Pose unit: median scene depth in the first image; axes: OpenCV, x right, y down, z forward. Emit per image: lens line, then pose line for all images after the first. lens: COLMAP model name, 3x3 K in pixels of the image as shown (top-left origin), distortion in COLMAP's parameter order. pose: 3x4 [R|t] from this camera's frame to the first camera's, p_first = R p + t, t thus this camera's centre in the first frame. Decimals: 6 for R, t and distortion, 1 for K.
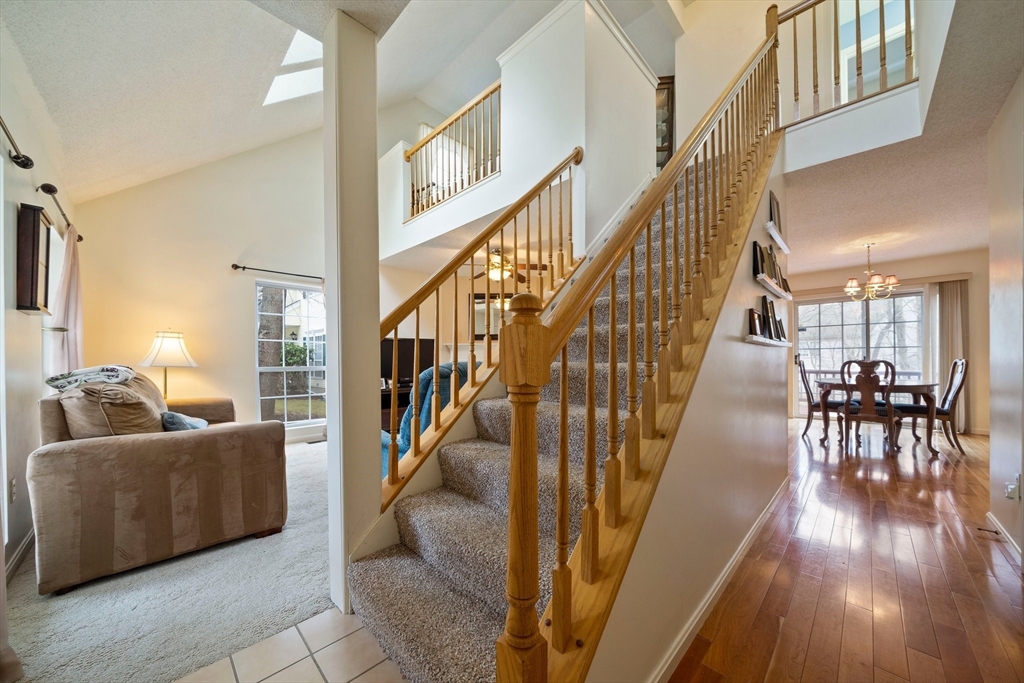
lens RADIAL K [[365.1, 0, 510.9], [0, 365.1, 361.1], [0, 0, 1]] dist [-0.007306, -0.000063]
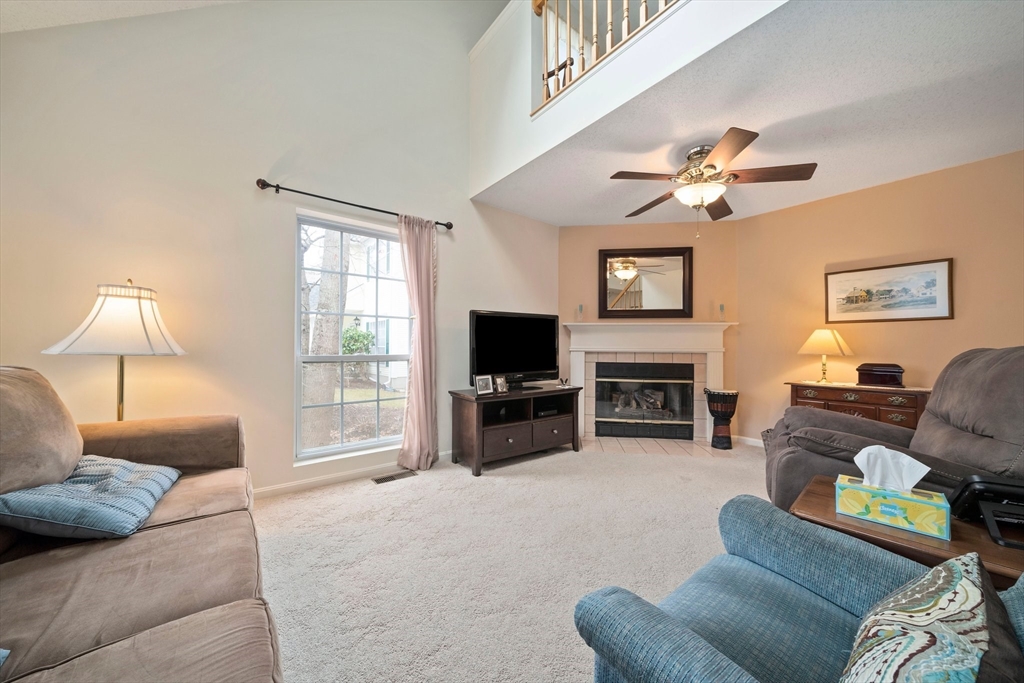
lens RADIAL K [[350.2, 0, 513.2], [0, 350.2, 343.3], [0, 0, 1]] dist [-0.005318, 0.000018]
pose [[0.992995, 0.004772, -0.118063, -0.317343], [-0.006726, 0.999847, -0.016163, 0.003411], [0.117967, 0.016843, 0.992875, 0.542052]]
